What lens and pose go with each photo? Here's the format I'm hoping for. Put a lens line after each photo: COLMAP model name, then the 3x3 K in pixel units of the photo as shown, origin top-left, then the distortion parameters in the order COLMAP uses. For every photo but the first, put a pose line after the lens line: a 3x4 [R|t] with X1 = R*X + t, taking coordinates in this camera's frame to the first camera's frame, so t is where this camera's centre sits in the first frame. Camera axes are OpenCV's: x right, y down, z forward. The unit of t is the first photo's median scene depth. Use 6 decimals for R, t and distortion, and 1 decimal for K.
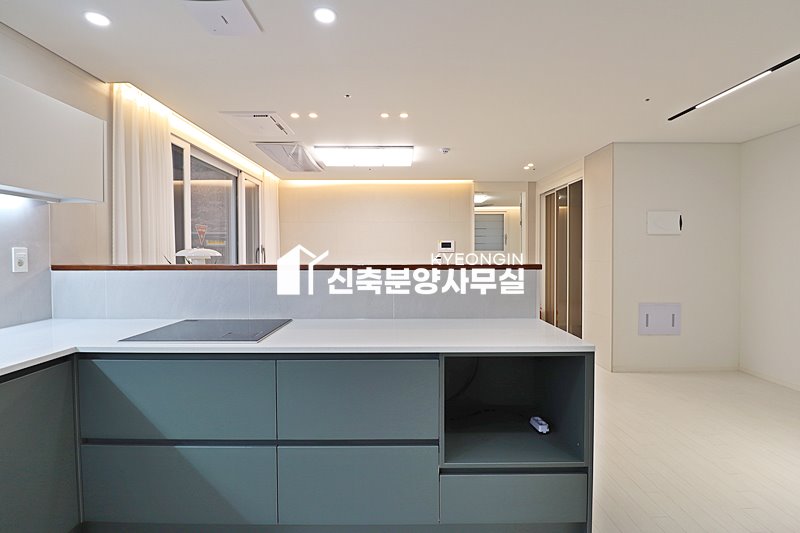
lens RADIAL K [[372.4, 0, 399.3], [0, 372.4, 258.5], [0, 0, 1]] dist [0.003885, -0.014129]
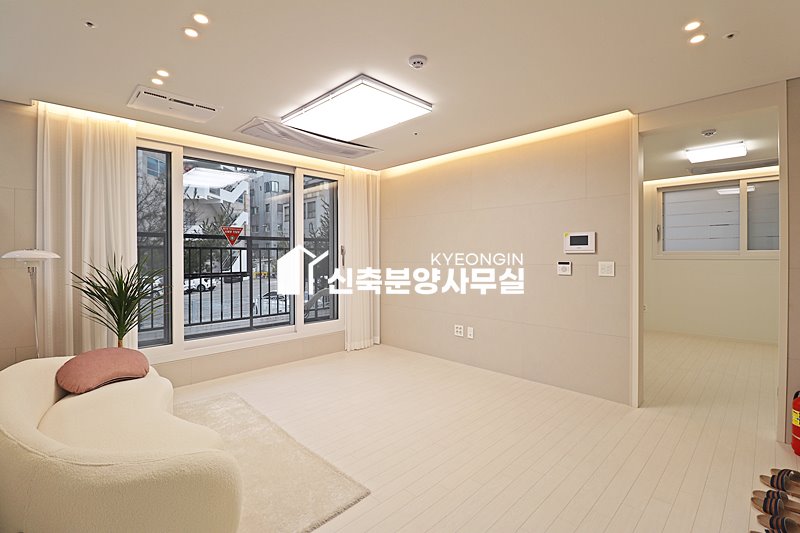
lens RADIAL K [[369.9, 0, 398.0], [0, 369.9, 257.3], [0, 0, 1]] dist [0.001862, -0.014337]
pose [[0.701764, 0.006083, -0.712383, 0.487218], [-0.010608, 0.999942, -0.001911, -0.010412], [0.712330, 0.008898, 0.701788, 0.623536]]
